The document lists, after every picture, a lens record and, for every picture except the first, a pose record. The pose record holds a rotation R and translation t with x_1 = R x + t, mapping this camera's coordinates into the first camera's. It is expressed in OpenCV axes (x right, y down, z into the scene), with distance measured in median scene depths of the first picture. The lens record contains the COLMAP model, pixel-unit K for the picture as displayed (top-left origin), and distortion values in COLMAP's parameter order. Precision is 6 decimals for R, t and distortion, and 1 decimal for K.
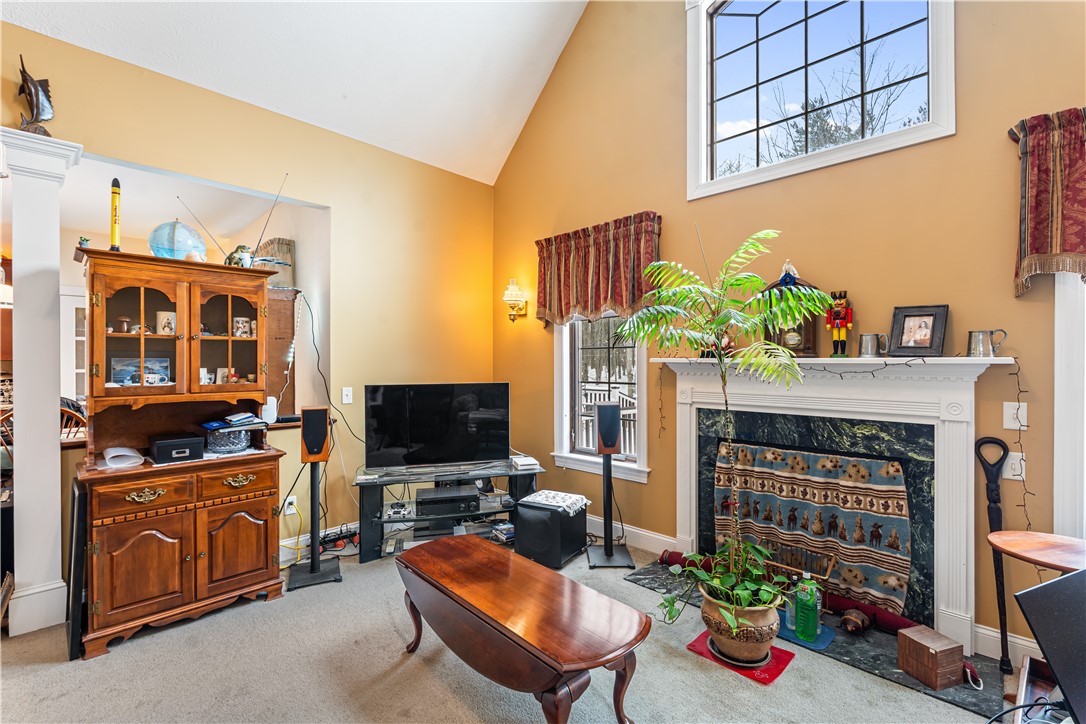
lens RADIAL K [[488.5, 0, 541.6], [0, 488.5, 363.9], [0, 0, 1]] dist [-0.002564, 0.000852]
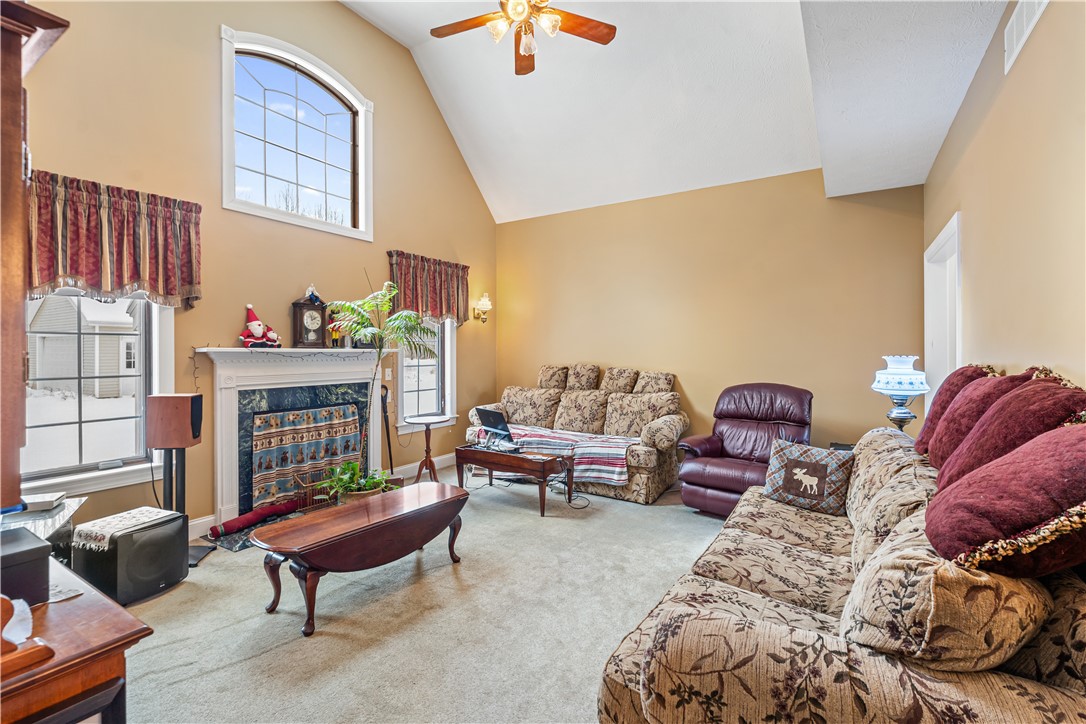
lens RADIAL K [[488.5, 0, 541.9], [0, 488.5, 356.4], [0, 0, 1]] dist [-0.002564, 0.000852]
pose [[-0.237847, 0.003551, 0.971296, -1.176433], [0.016554, 0.999863, 0.000398, 0.024770], [-0.971162, 0.016173, -0.237873, 0.678313]]
